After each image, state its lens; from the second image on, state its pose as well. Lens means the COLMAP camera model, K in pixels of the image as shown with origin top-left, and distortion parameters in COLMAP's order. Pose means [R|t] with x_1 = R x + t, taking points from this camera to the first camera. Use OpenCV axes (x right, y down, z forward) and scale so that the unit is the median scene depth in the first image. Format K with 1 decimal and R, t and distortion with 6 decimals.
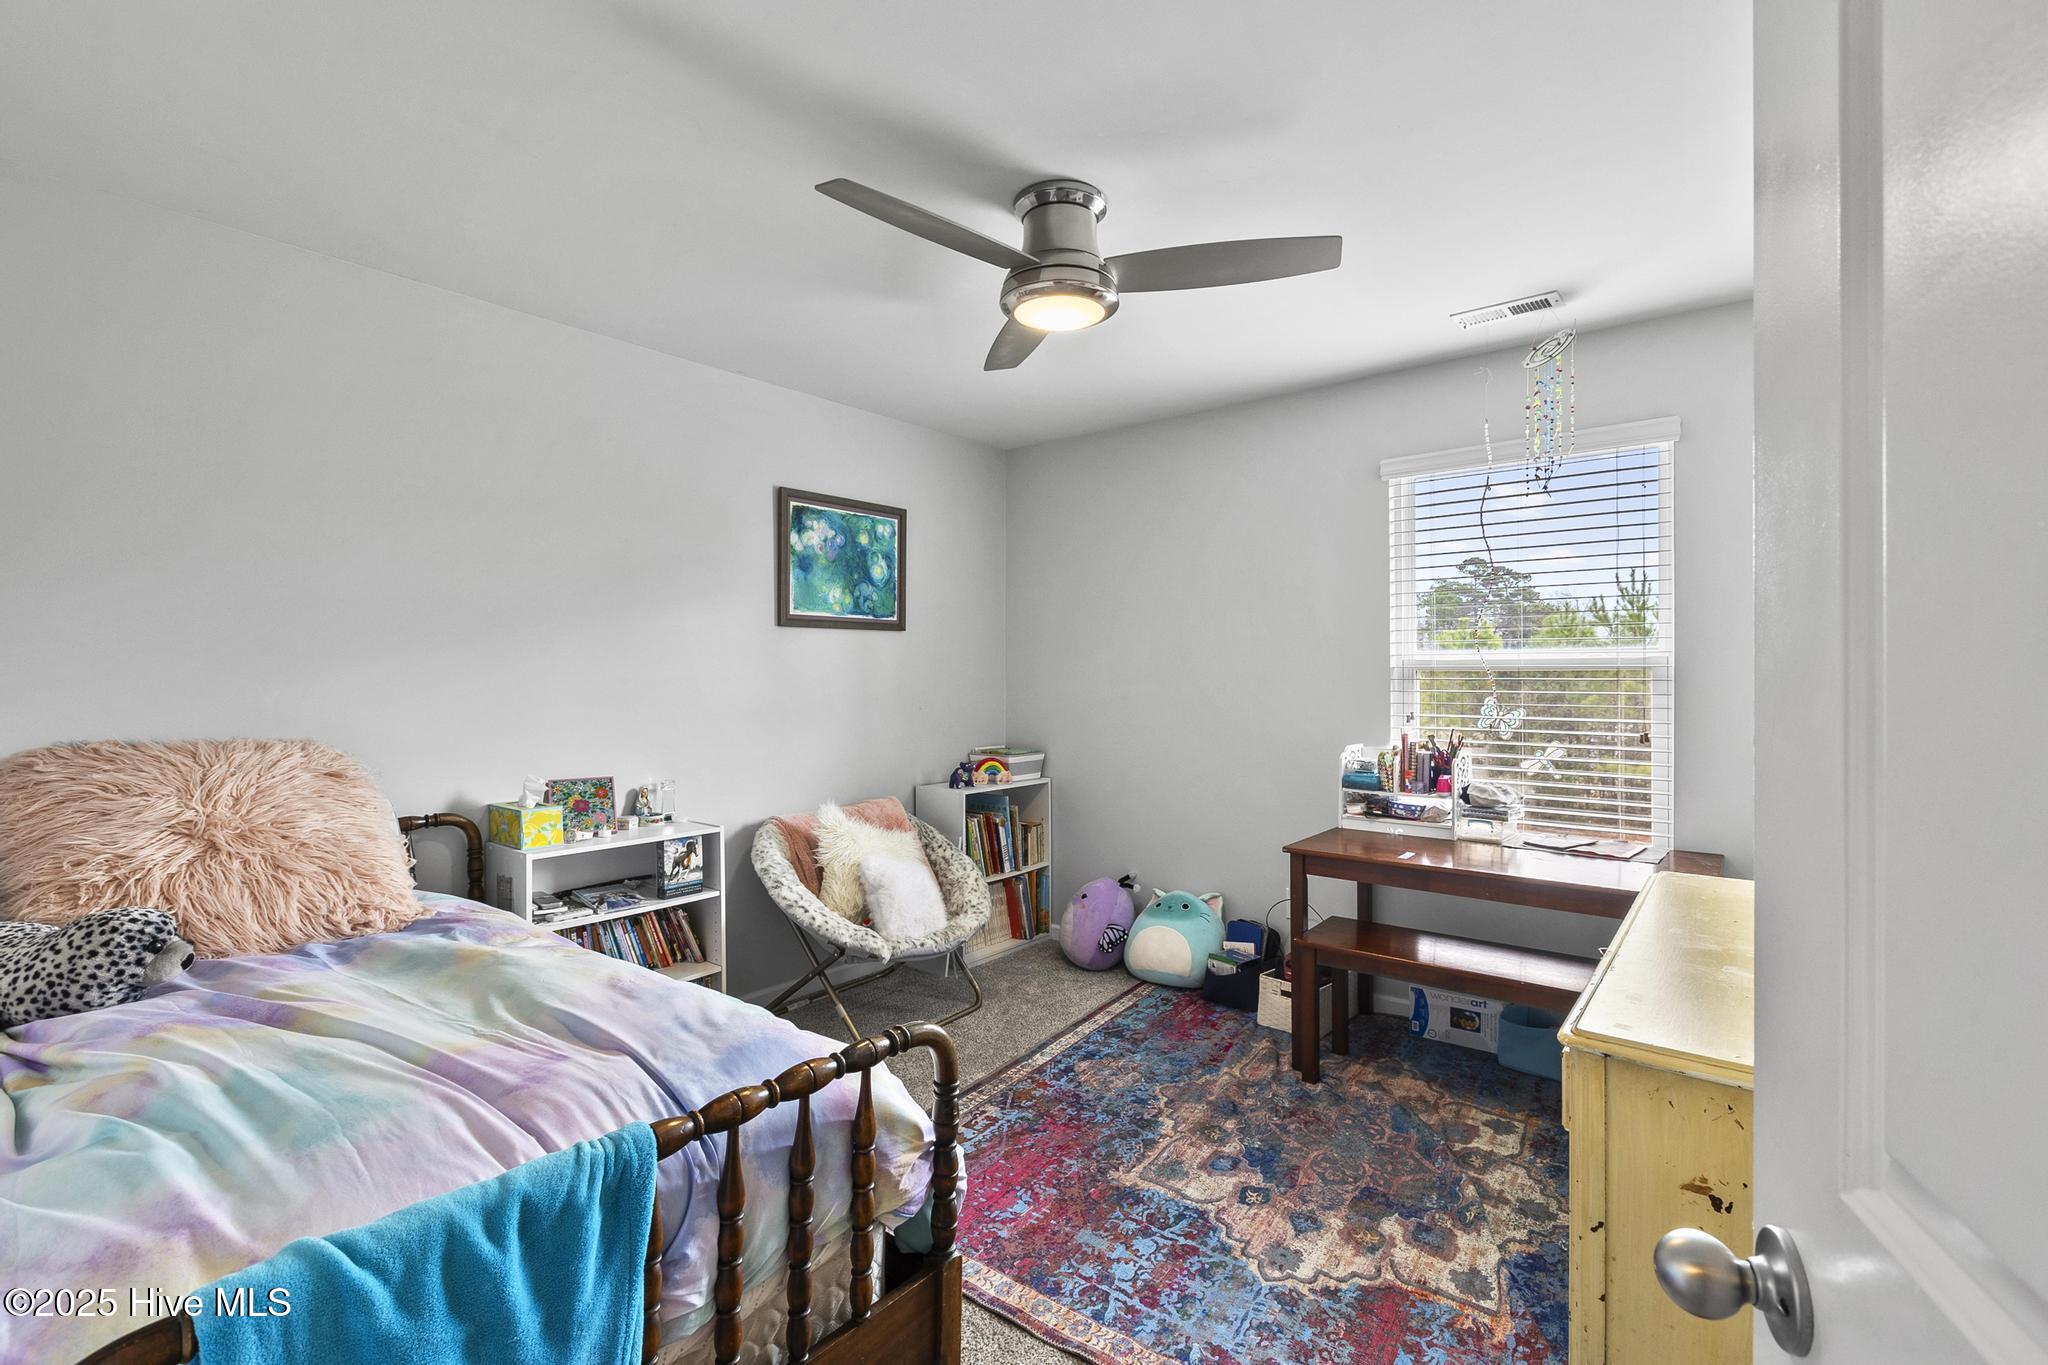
lens RADIAL K [[929.5, 0, 1024.0], [0, 929.5, 682.5], [0, 0, 1]] dist [-0.000907, -0.000140]
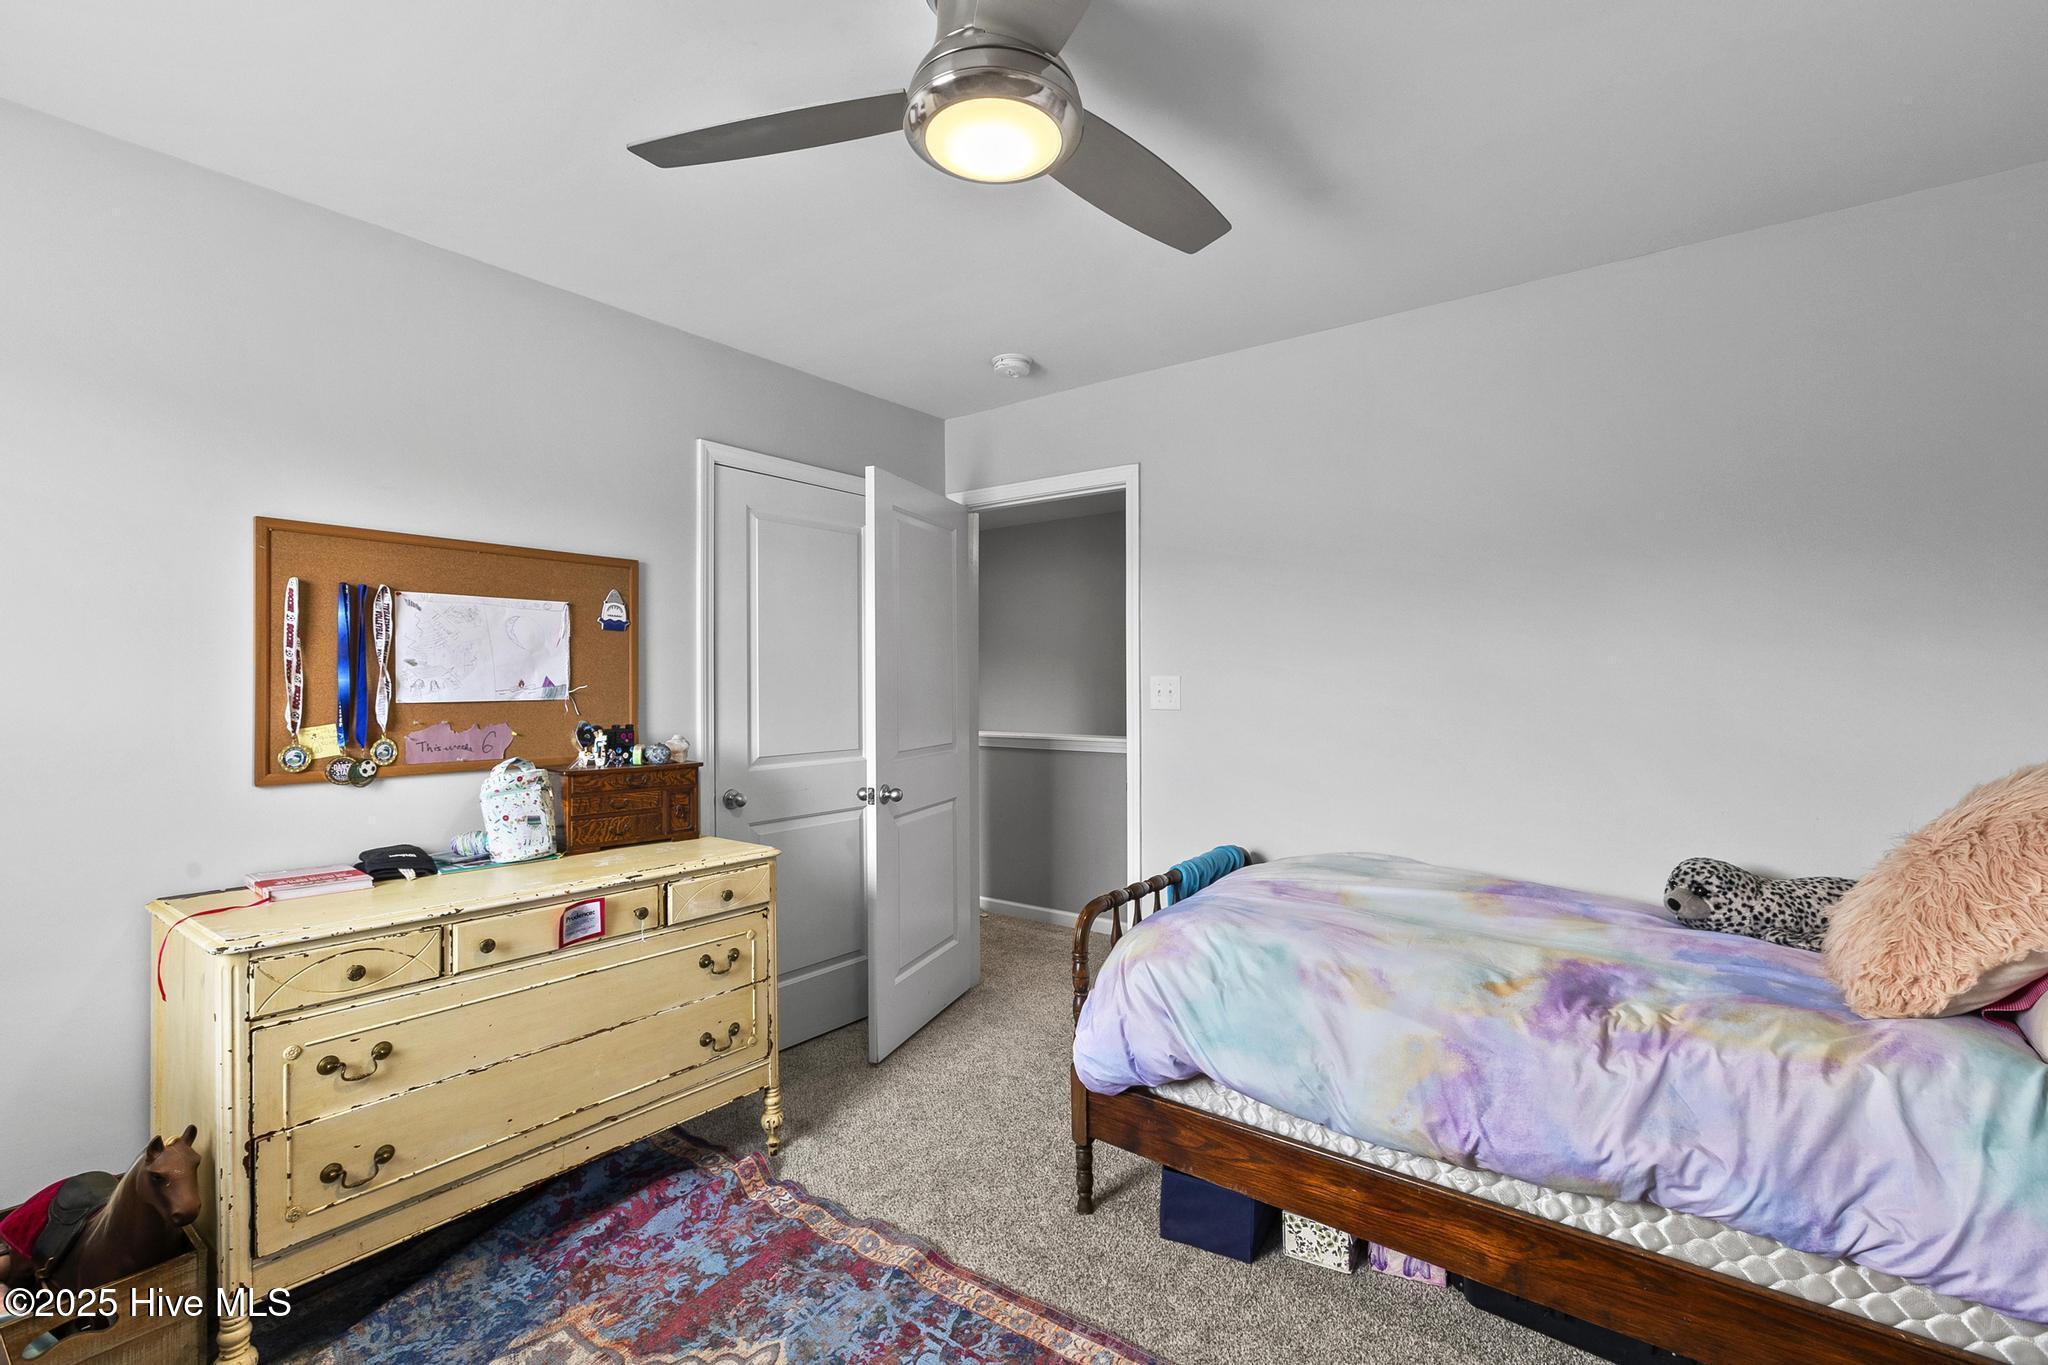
lens RADIAL K [[929.5, 0, 1024.0], [0, 929.5, 682.5], [0, 0, 1]] dist [-0.000907, -0.000140]
pose [[-0.999201, 0.007475, -0.039266, 0.049102], [0.007167, 0.999943, 0.007972, -0.019492], [0.039323, 0.007684, -0.999197, 1.967860]]
